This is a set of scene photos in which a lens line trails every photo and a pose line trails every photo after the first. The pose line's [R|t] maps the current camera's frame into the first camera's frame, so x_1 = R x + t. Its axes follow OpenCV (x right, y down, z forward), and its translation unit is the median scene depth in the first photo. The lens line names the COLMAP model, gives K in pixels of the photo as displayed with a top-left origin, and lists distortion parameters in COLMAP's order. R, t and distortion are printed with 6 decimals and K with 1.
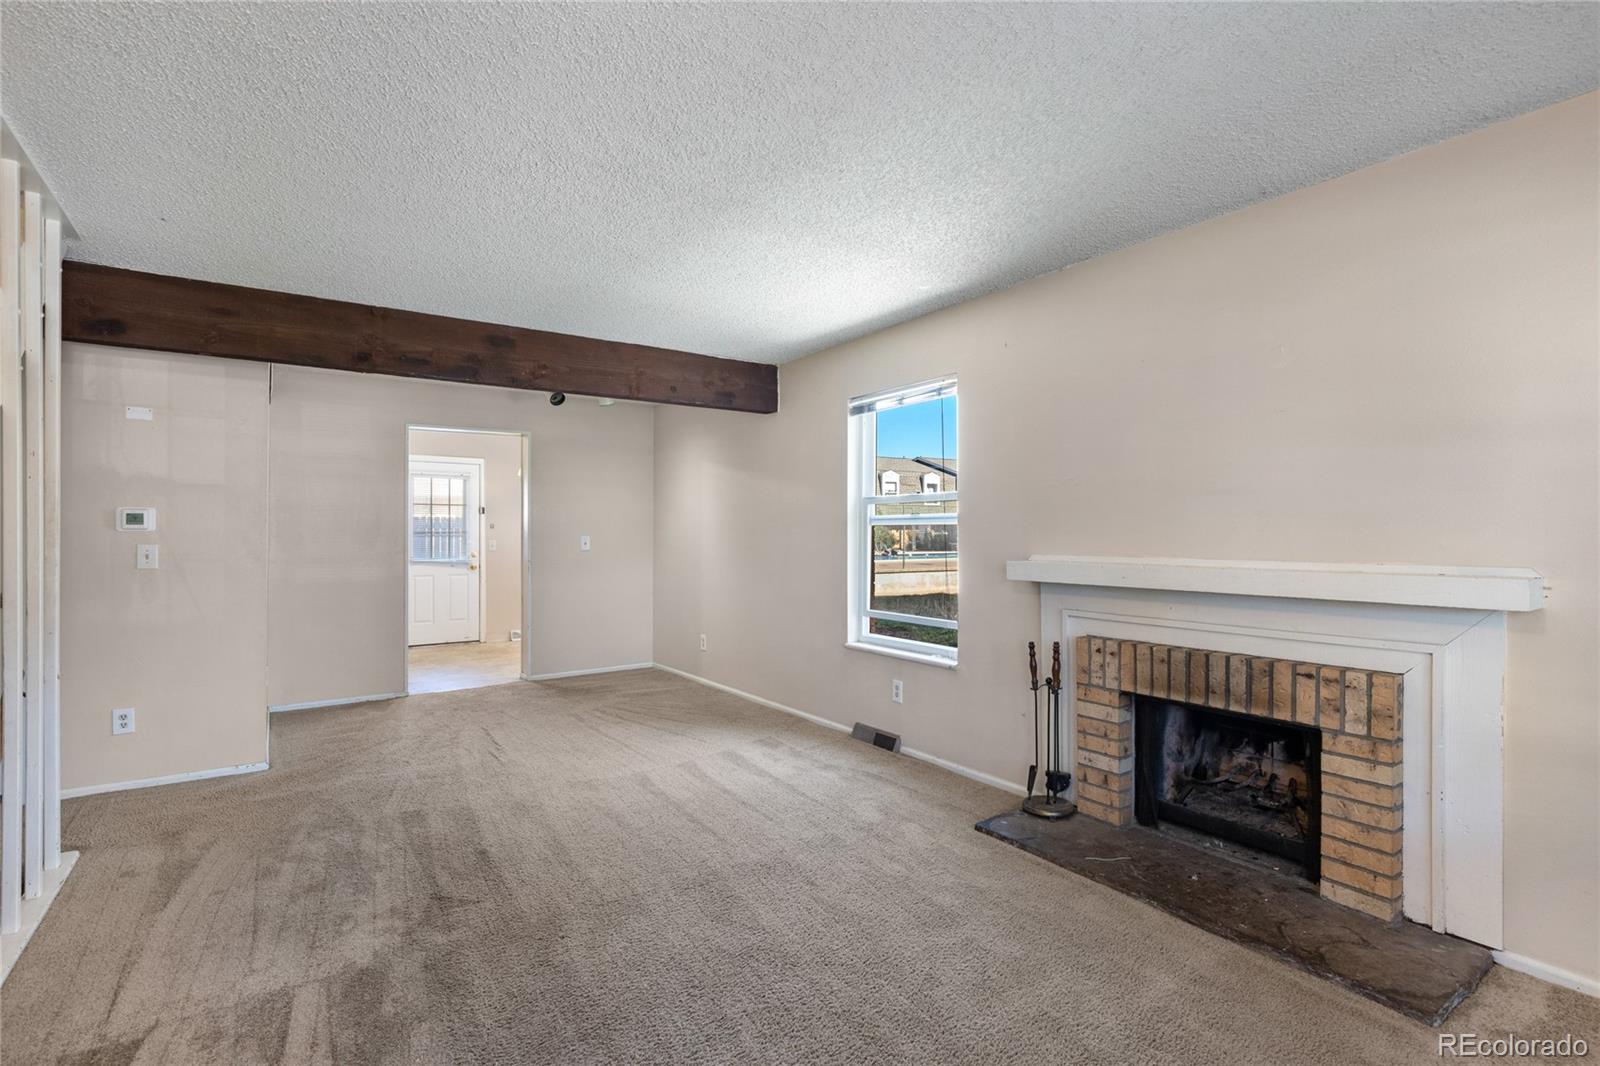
lens RADIAL K [[760.6, 0, 791.5], [0, 760.6, 536.9], [0, 0, 1]] dist [-0.001871, -0.000239]
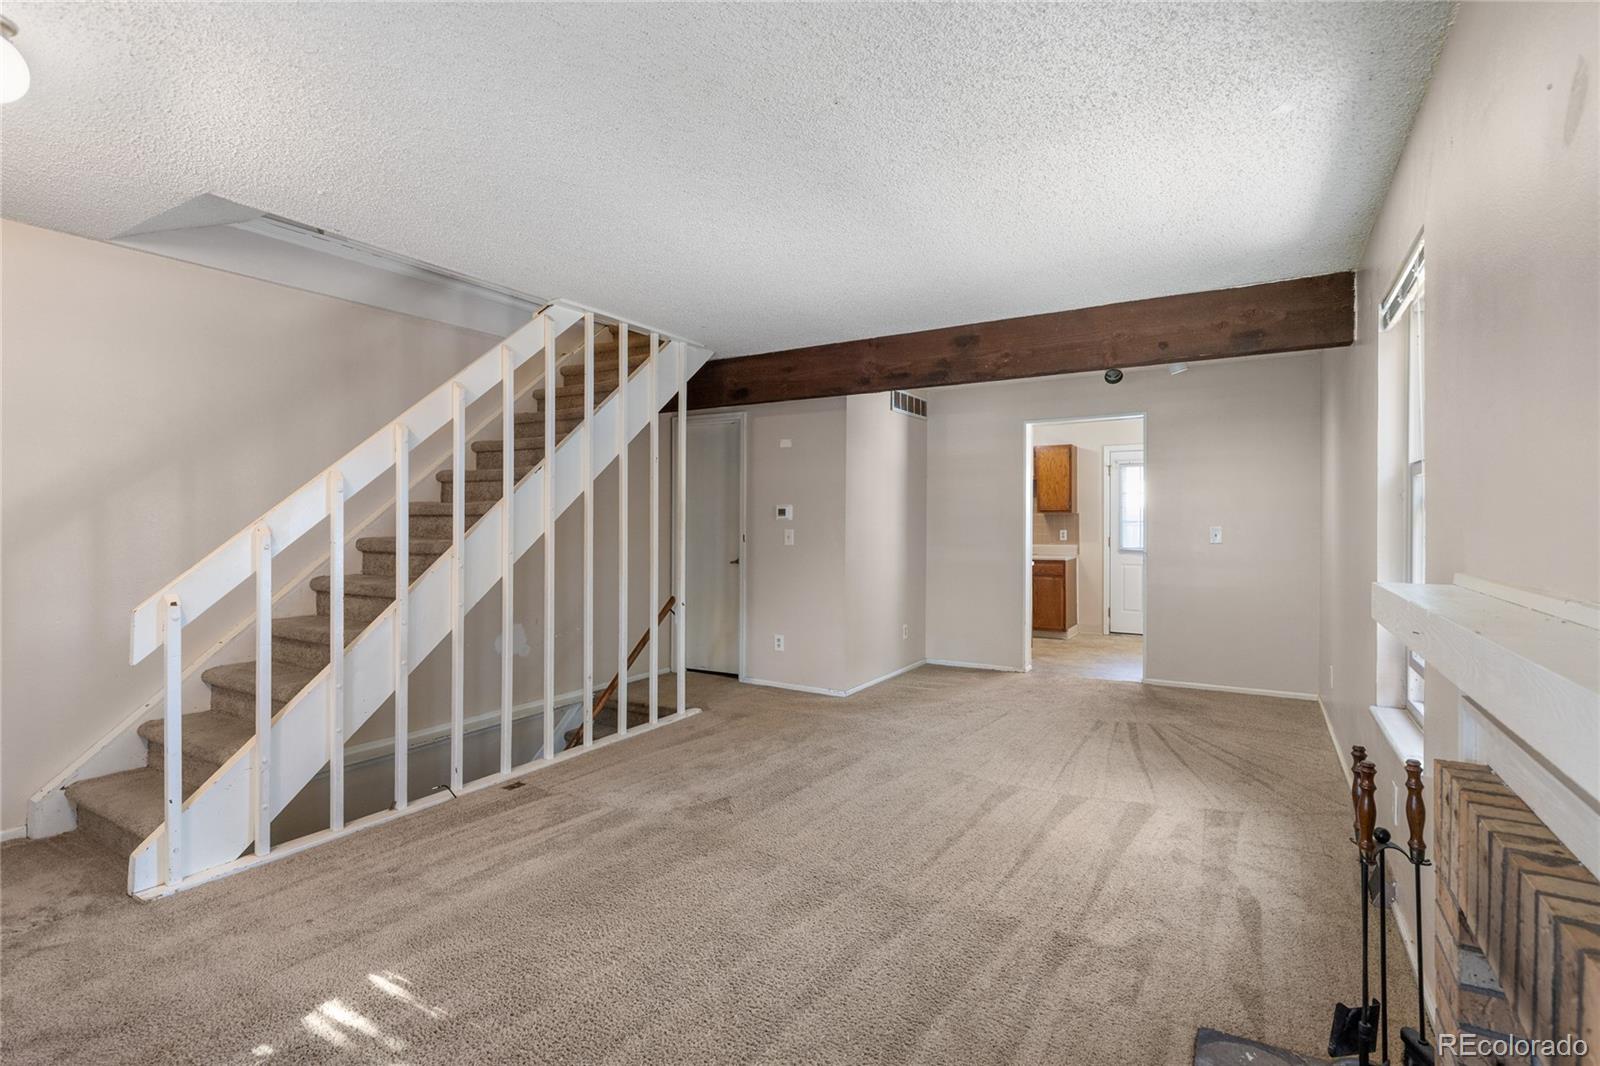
lens RADIAL K [[760.6, 0, 793.7], [0, 760.6, 518.7], [0, 0, 1]] dist [-0.001871, -0.000239]
pose [[0.393036, -0.001248, -0.919522, 0.665842], [-0.007045, 0.999966, -0.004368, -0.005018], [0.919496, 0.008194, 0.393014, 0.495760]]
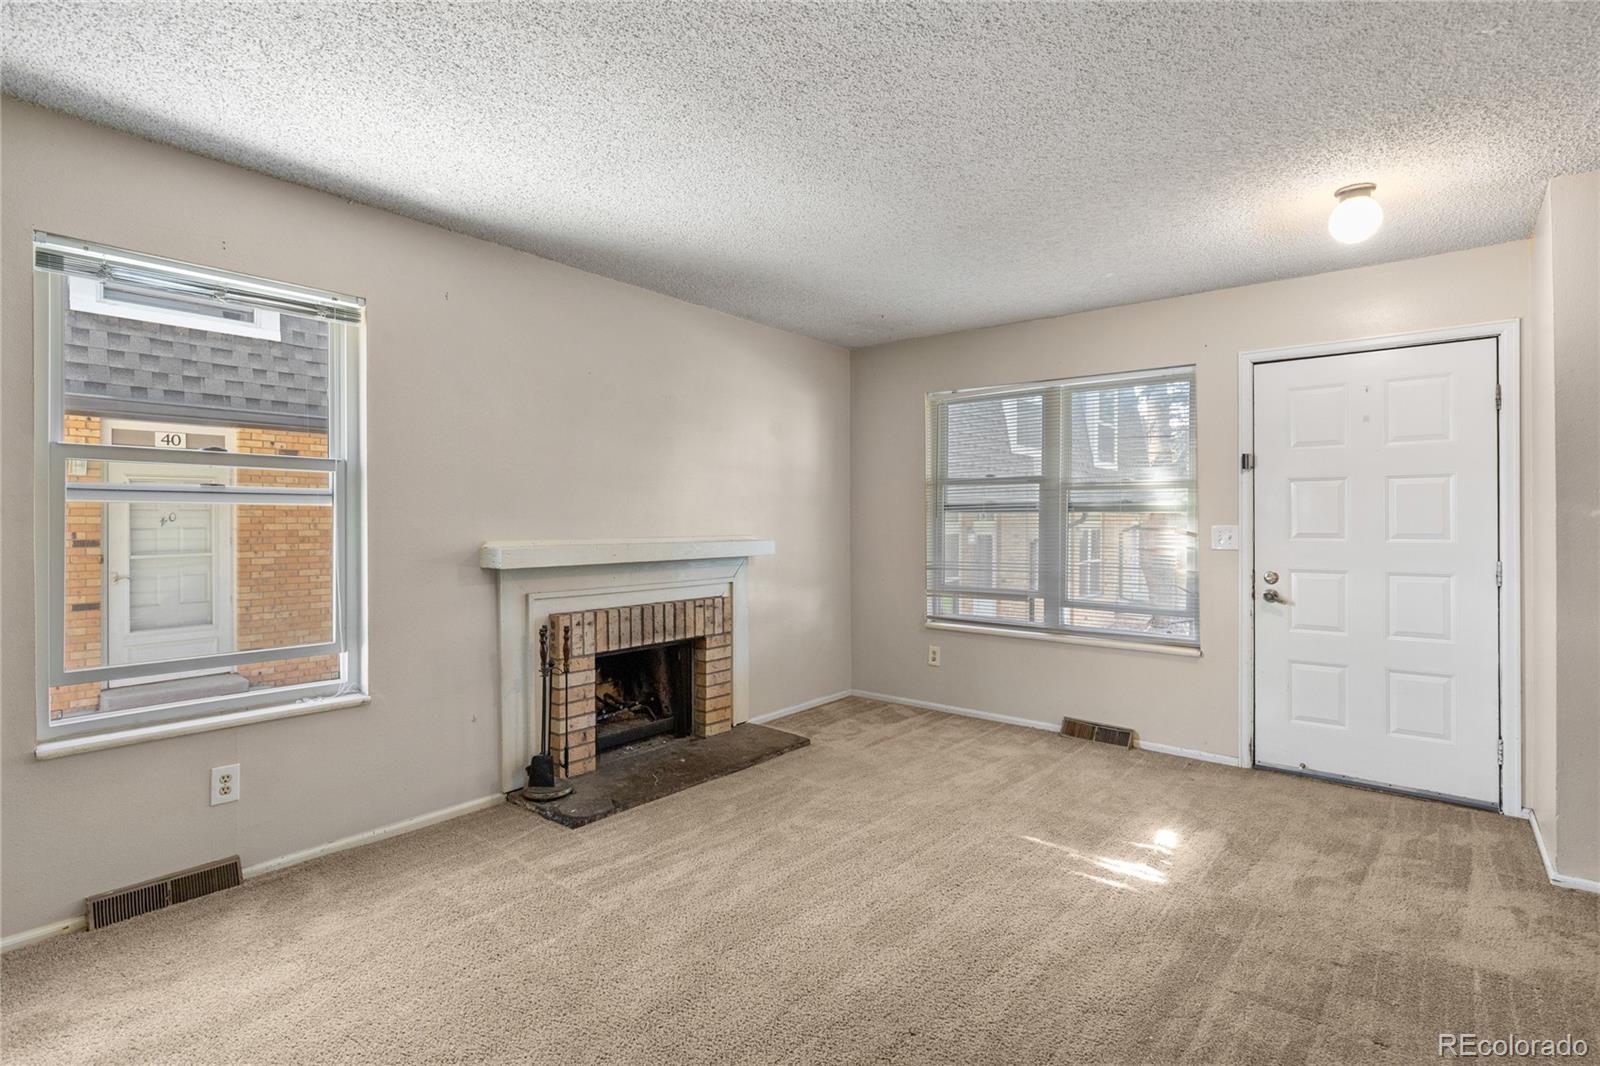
lens RADIAL K [[760.6, 0, 802.0], [0, 760.6, 528.0], [0, 0, 1]] dist [-0.001871, -0.000239]
pose [[-0.287307, -0.009459, 0.957792, -0.761940], [0.004077, 0.999930, 0.011098, -0.001611], [-0.957830, 0.007093, -0.287248, 1.016656]]
